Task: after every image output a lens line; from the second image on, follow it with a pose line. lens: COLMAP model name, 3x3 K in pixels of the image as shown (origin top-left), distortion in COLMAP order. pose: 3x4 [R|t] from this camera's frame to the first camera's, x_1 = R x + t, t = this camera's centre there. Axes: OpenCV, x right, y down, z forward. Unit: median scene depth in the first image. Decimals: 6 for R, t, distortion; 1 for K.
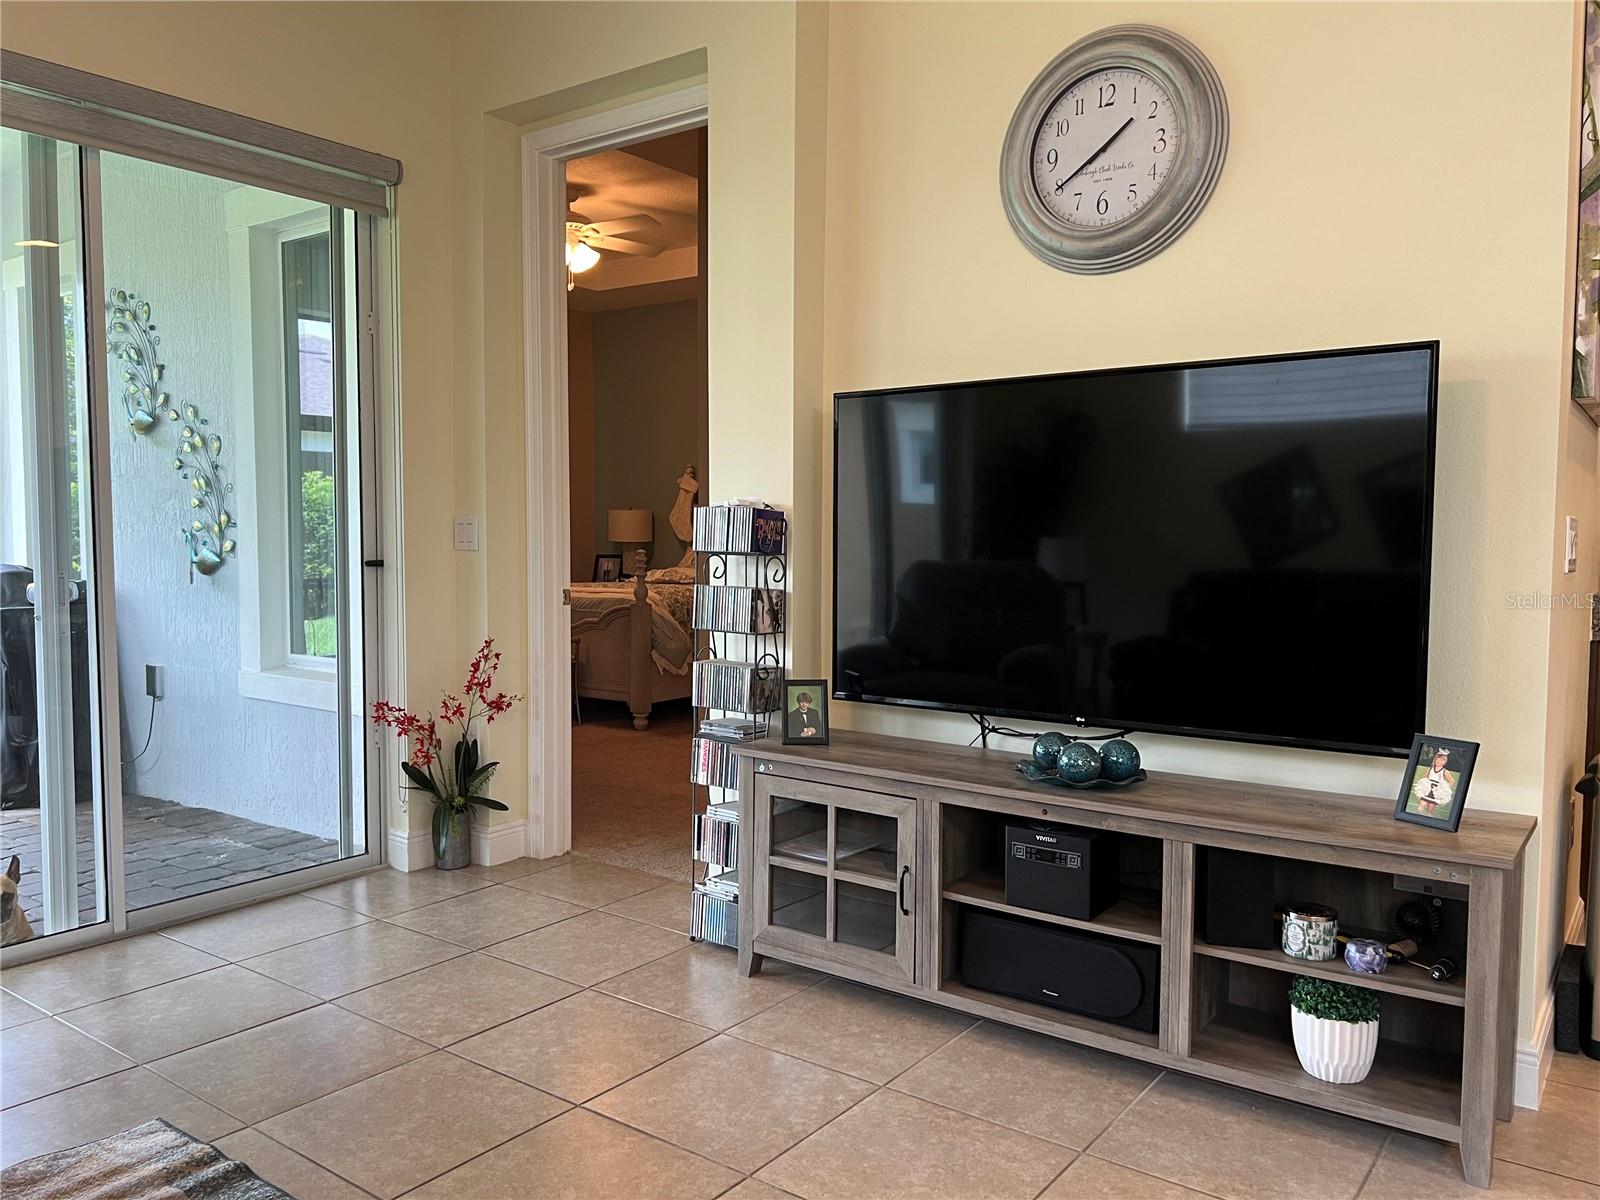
lens RADIAL K [[1198.5, 0, 800.0], [0, 1198.5, 600.0], [0, 0, 1]] dist [0.113265, -0.149136]
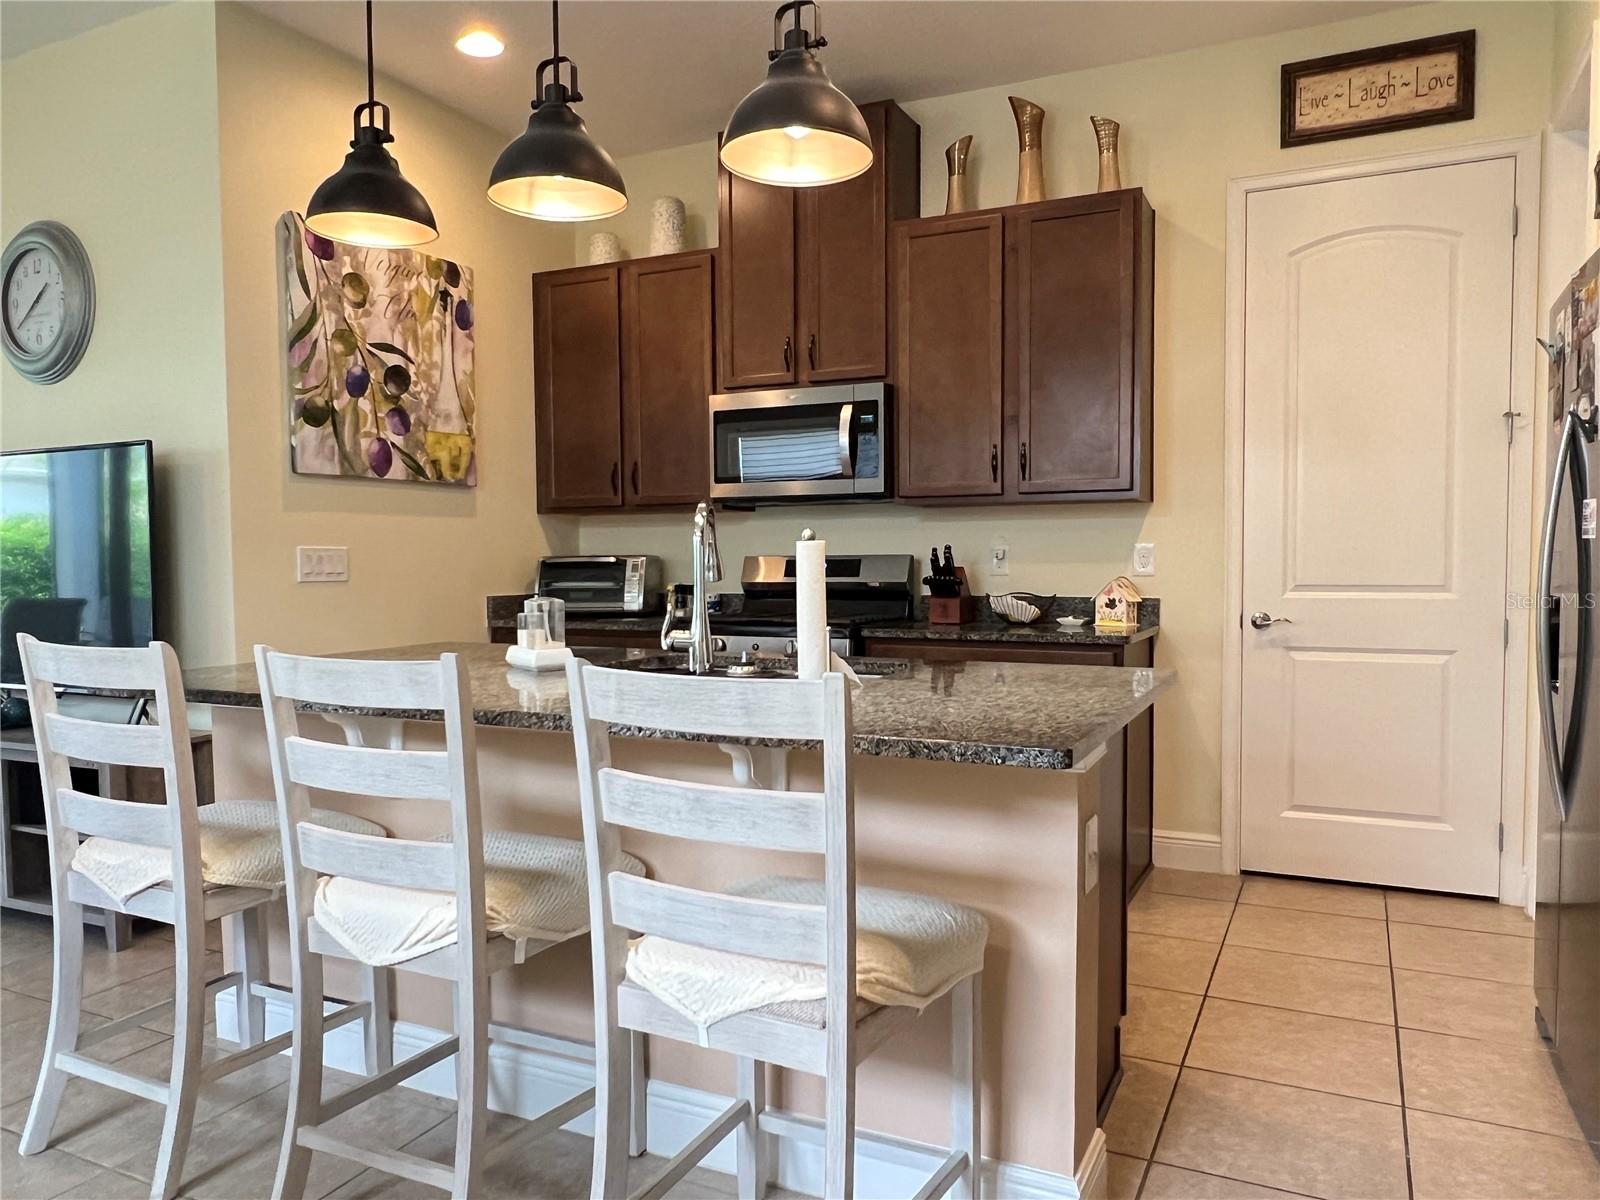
lens RADIAL K [[1140.5, 0, 799.2], [0, 1140.5, 610.5], [0, 0, 1]] dist [-0.000108, -0.003237]
pose [[0.982818, -0.021182, 0.183358, 0.888189], [0.022594, 0.999729, -0.005614, 0.032775], [-0.183189, 0.009660, 0.983030, -0.520197]]
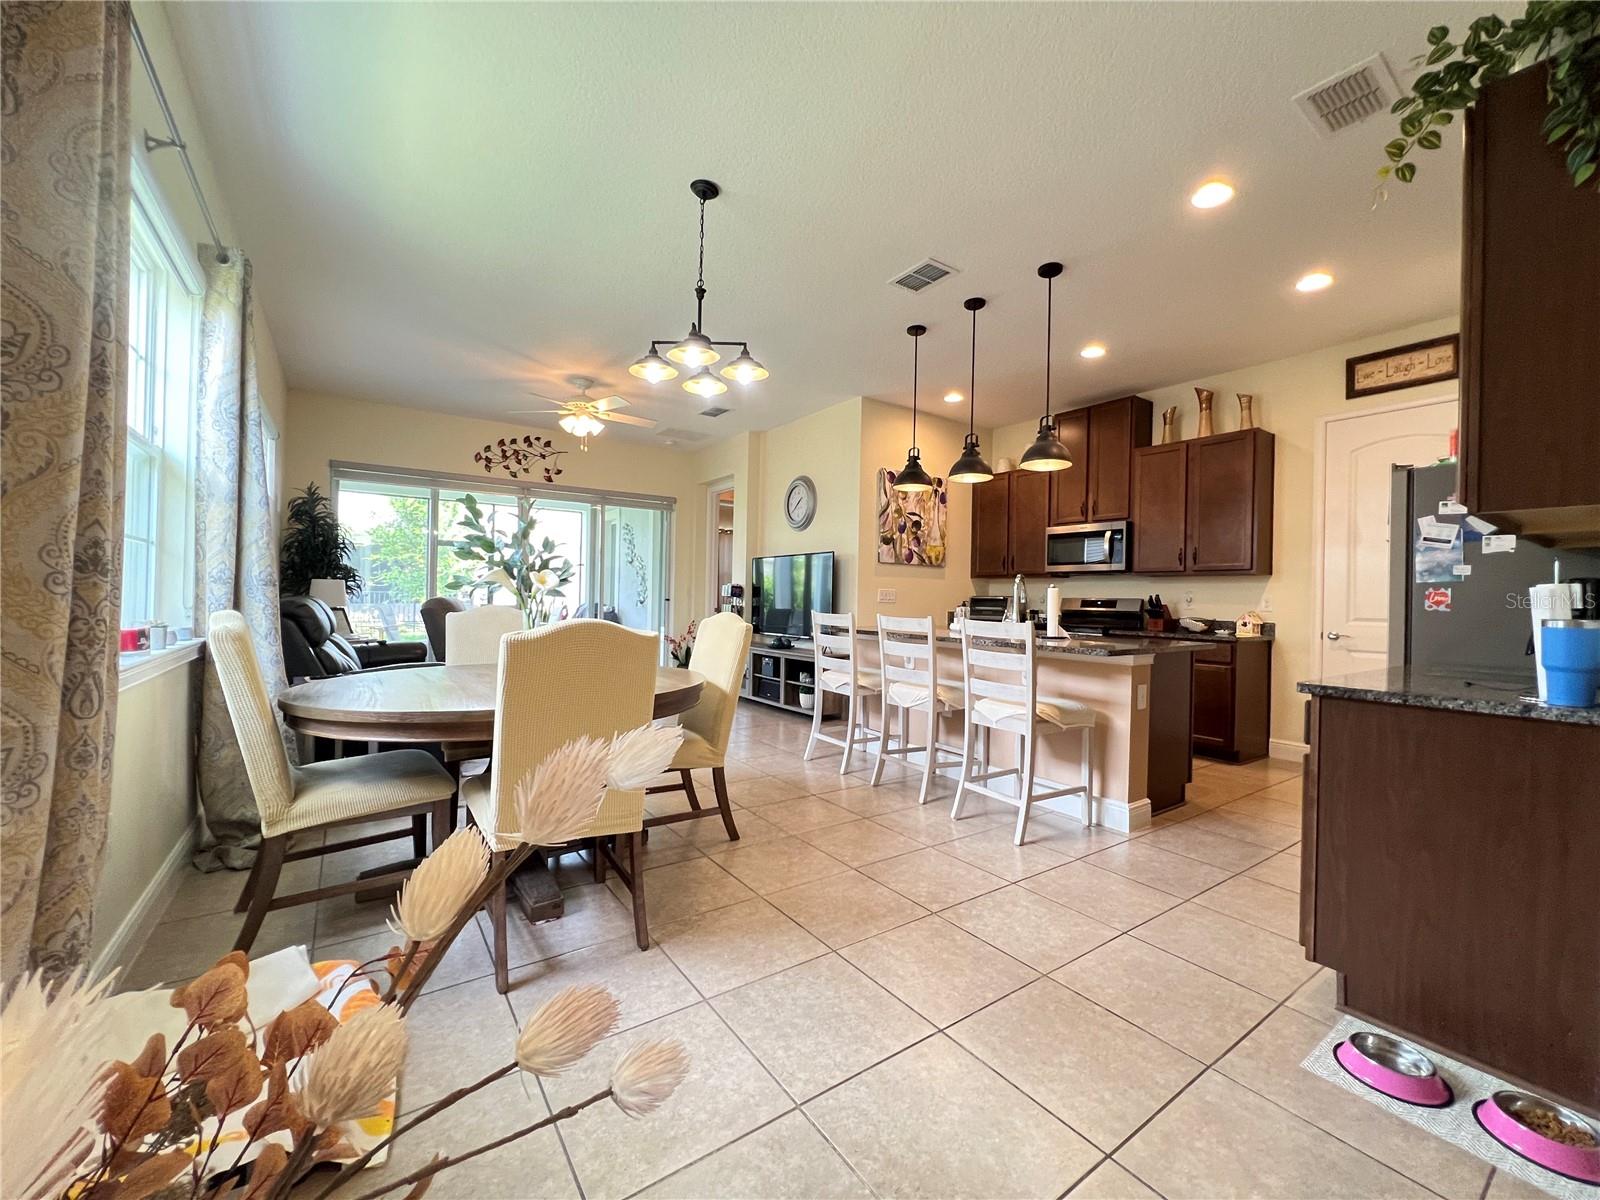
lens RADIAL K [[640.8, 0, 802.5], [0, 640.8, 596.4], [0, 0, 1]] dist [-0.000079, 0.000157]
pose [[0.949839, 0.014347, -0.312410, 0.964114], [-0.034070, 0.997749, -0.057766, 0.087029], [0.310878, 0.065512, 0.948189, -1.109609]]
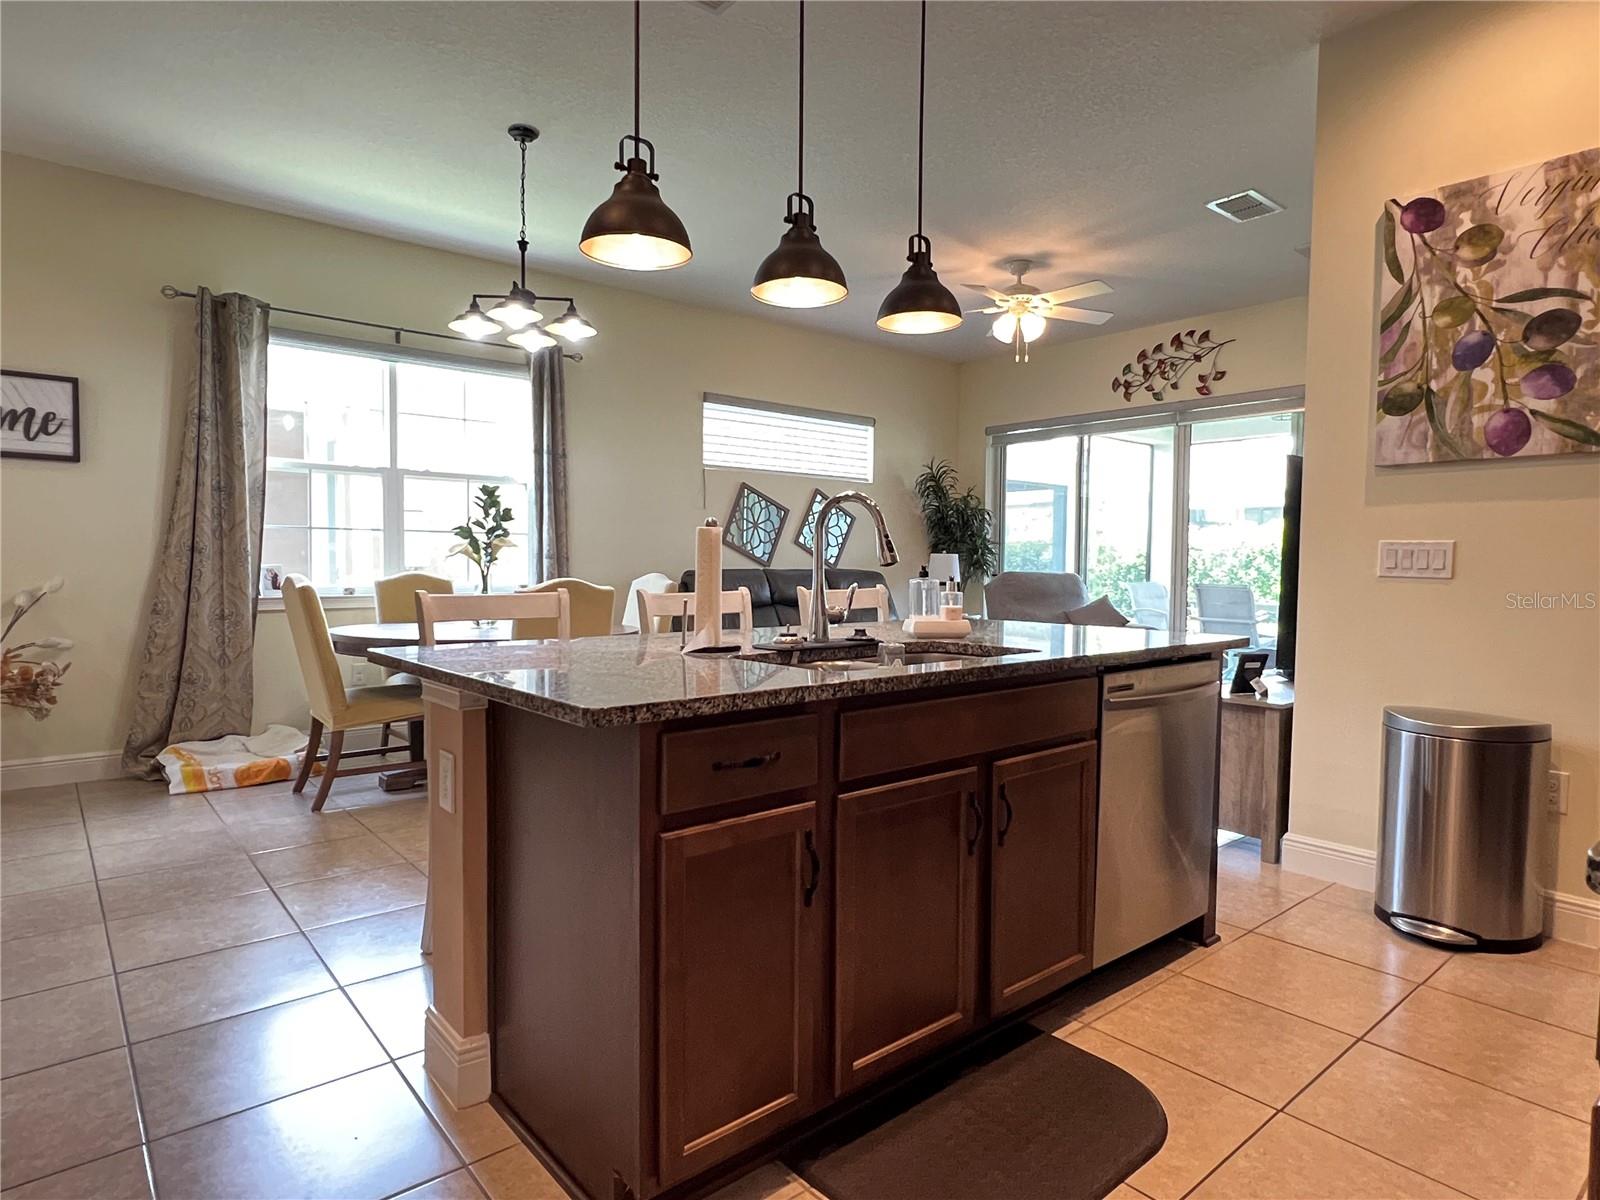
lens RADIAL K [[908.0, 0, 797.4], [0, 908.0, 602.0], [0, 0, 1]] dist [-0.004918, 0.001877]
pose [[-0.227300, 0.039038, -0.973042, 1.732521], [-0.064722, 0.996381, 0.055093, -0.005666], [0.971672, 0.075499, -0.223951, 0.477260]]
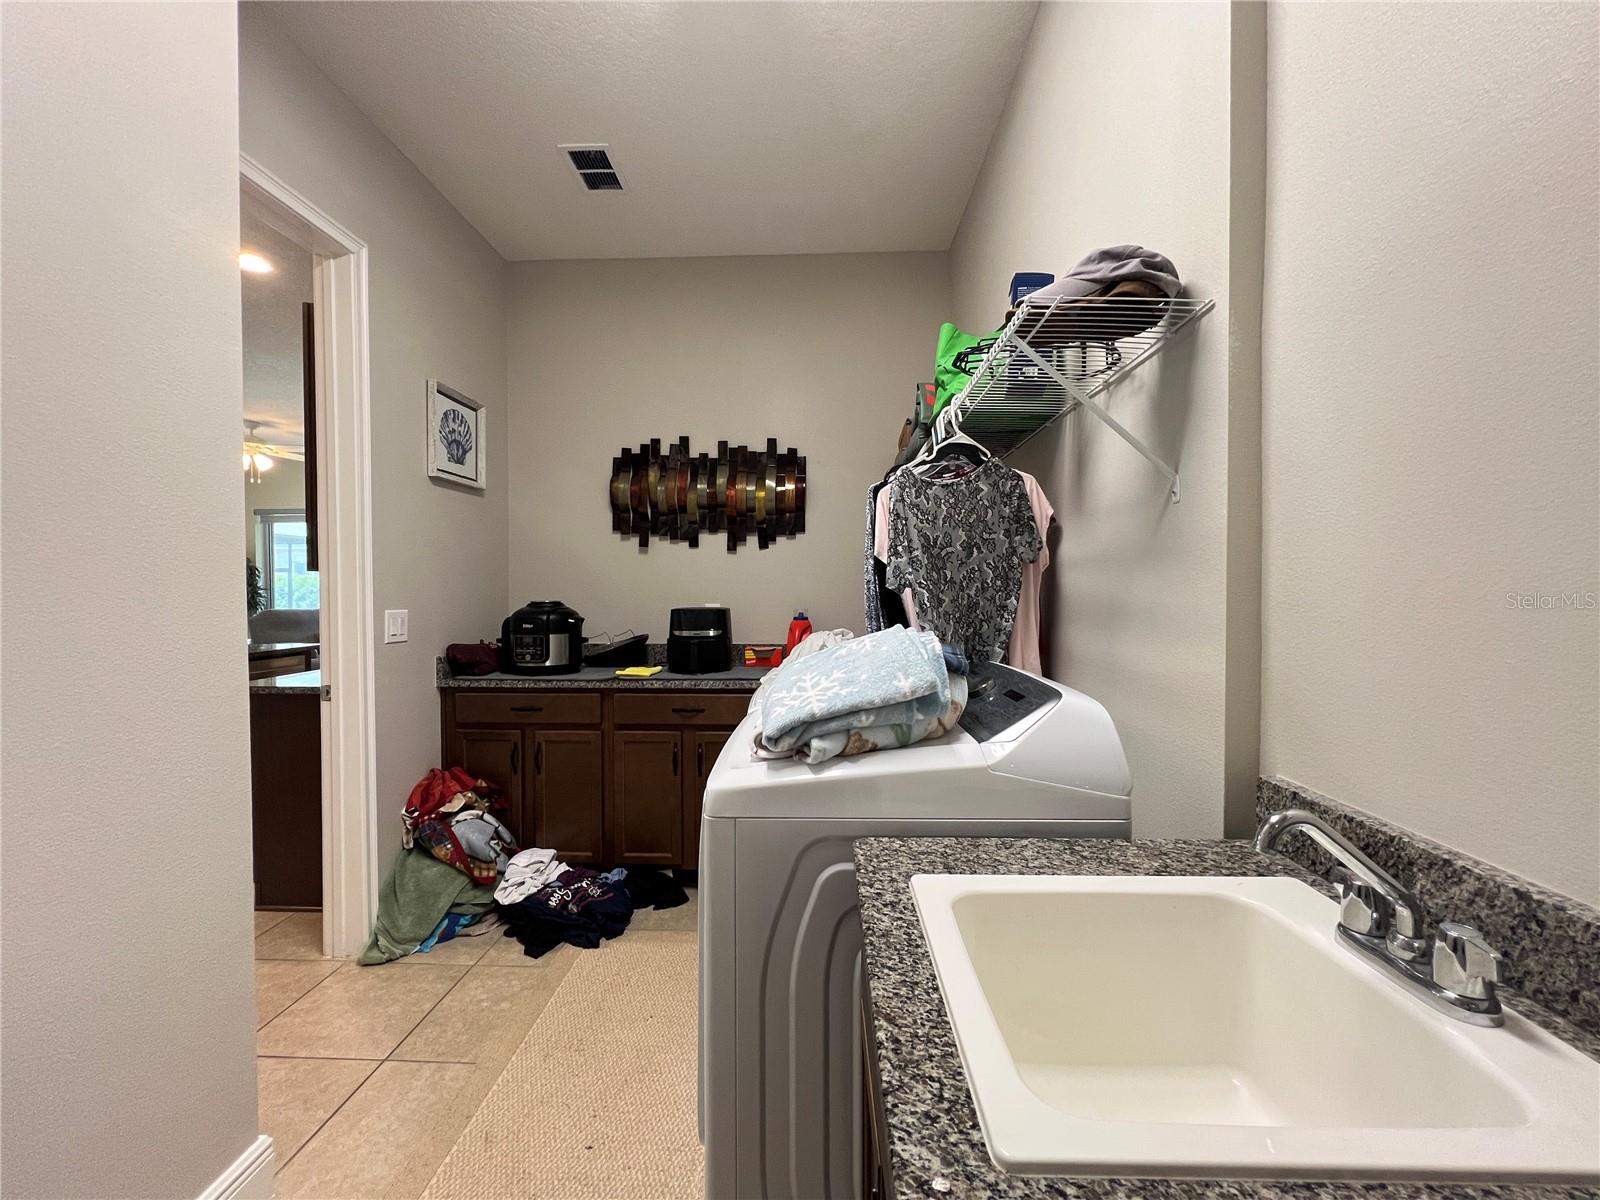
lens RADIAL K [[640.8, 0, 802.5], [0, 640.8, 596.4], [0, 0, 1]] dist [-0.000079, 0.000157]
pose [[0.570313, 0.004286, -0.821417, 2.631011], [-0.037194, 0.999095, -0.020611, -0.069765], [0.820585, 0.042306, 0.569956, 0.775362]]
